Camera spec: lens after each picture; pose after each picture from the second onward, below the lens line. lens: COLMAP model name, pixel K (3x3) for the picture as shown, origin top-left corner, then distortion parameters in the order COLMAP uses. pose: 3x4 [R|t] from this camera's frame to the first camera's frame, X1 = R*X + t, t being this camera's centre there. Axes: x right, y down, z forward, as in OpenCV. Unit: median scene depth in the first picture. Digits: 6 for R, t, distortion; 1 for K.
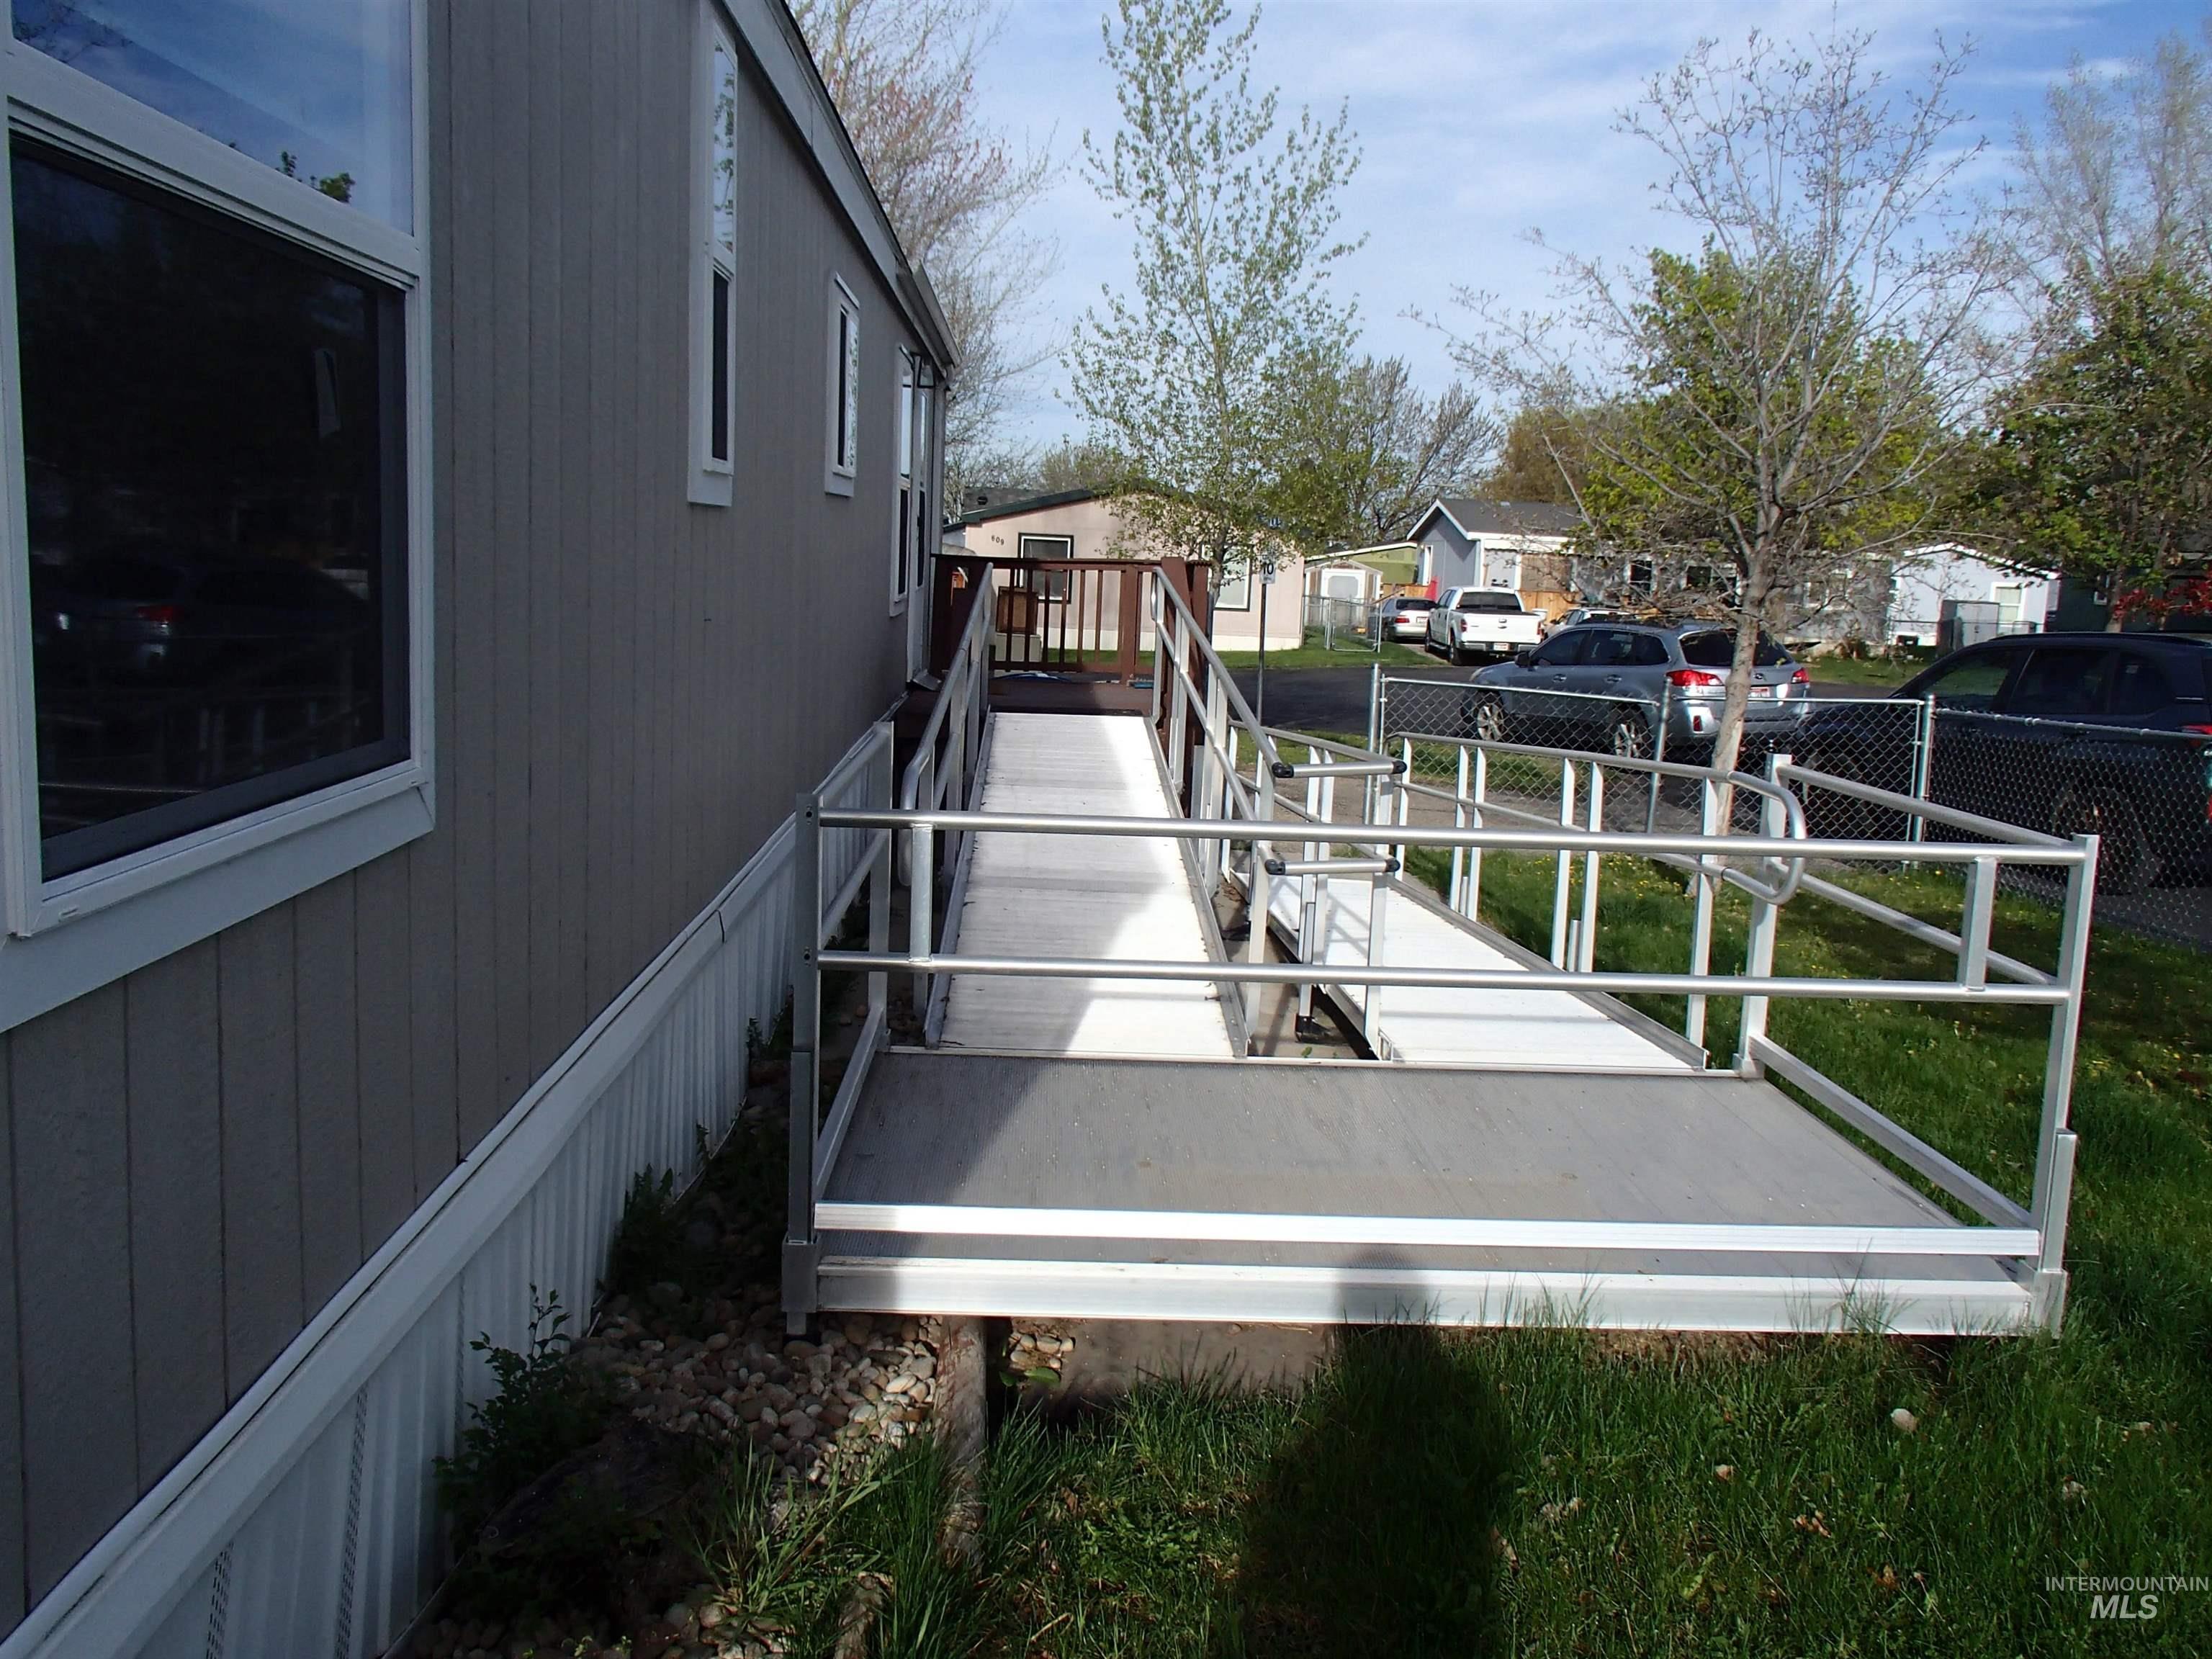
lens RADIAL K [[1851.3, 0, 1102.7], [0, 1851.3, 812.3], [0, 0, 1]] dist [-0.009122, -0.005975]
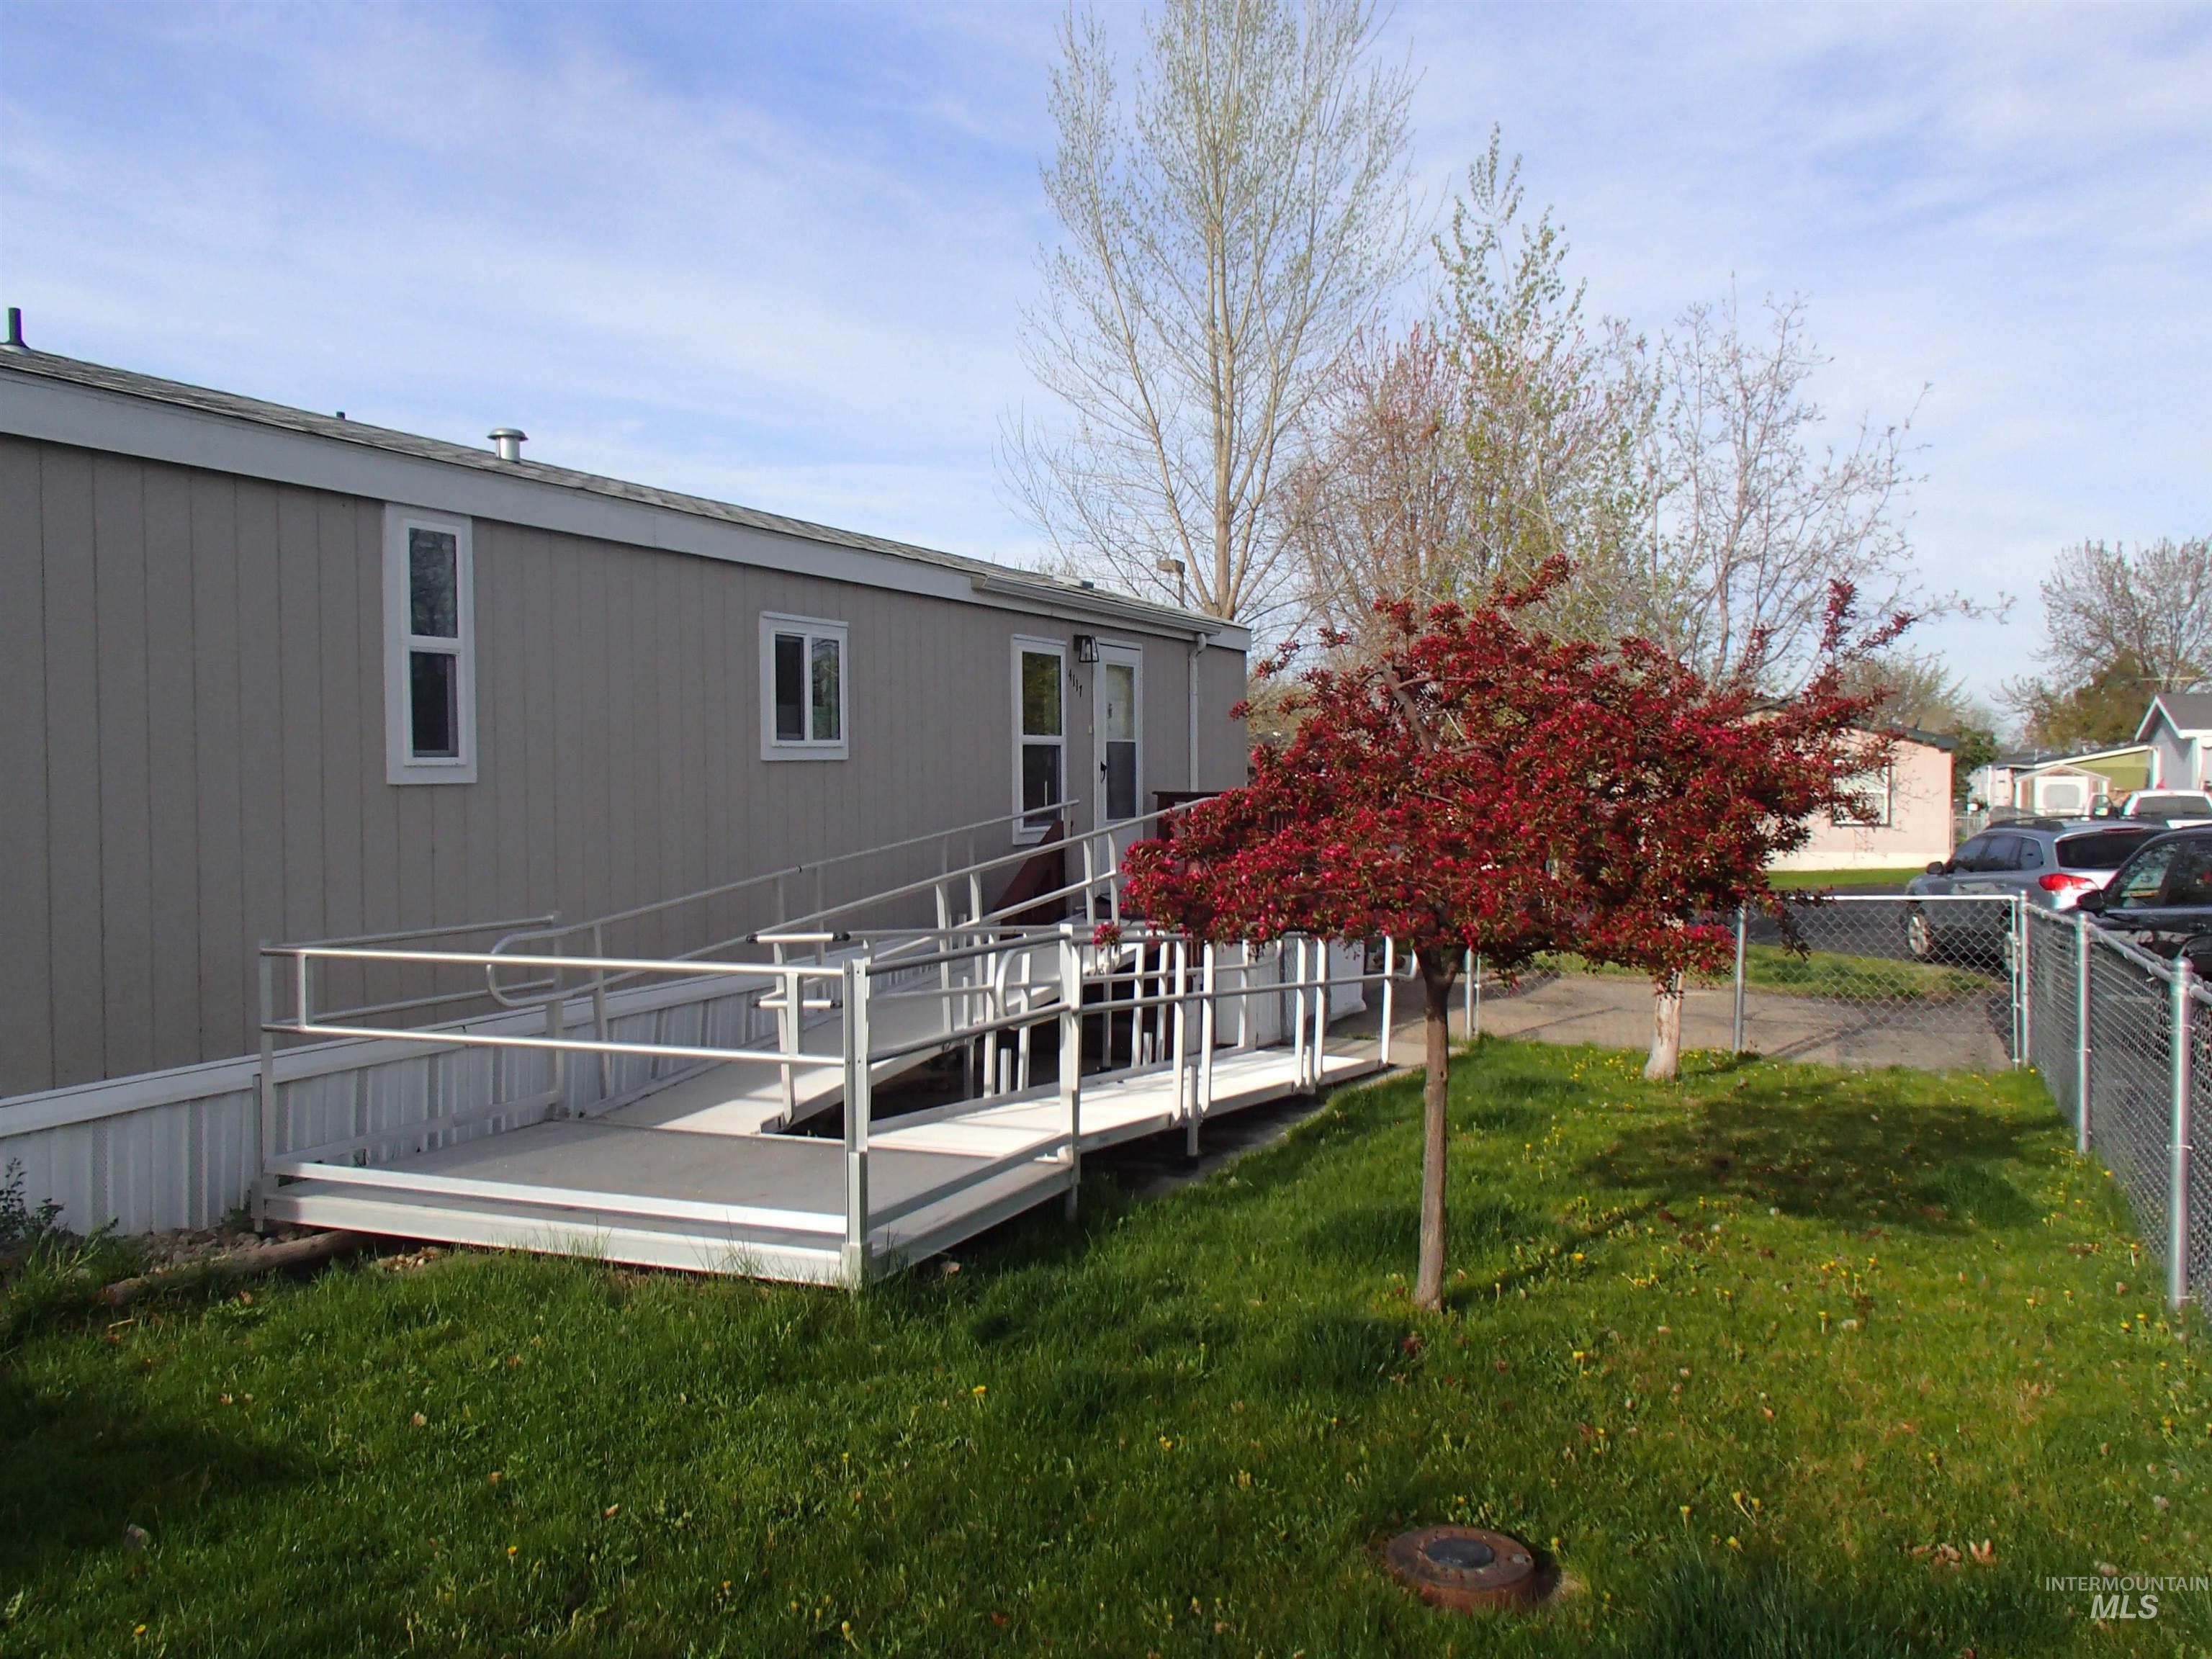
lens RADIAL K [[1851.3, 0, 1102.7], [0, 1851.3, 812.3], [0, 0, 1]] dist [-0.009122, -0.005975]
pose [[0.903368, -0.039386, -0.427055, 0.424694], [-0.014675, 0.992352, -0.122563, 0.023736], [0.428616, 0.116987, 0.895881, -0.104325]]
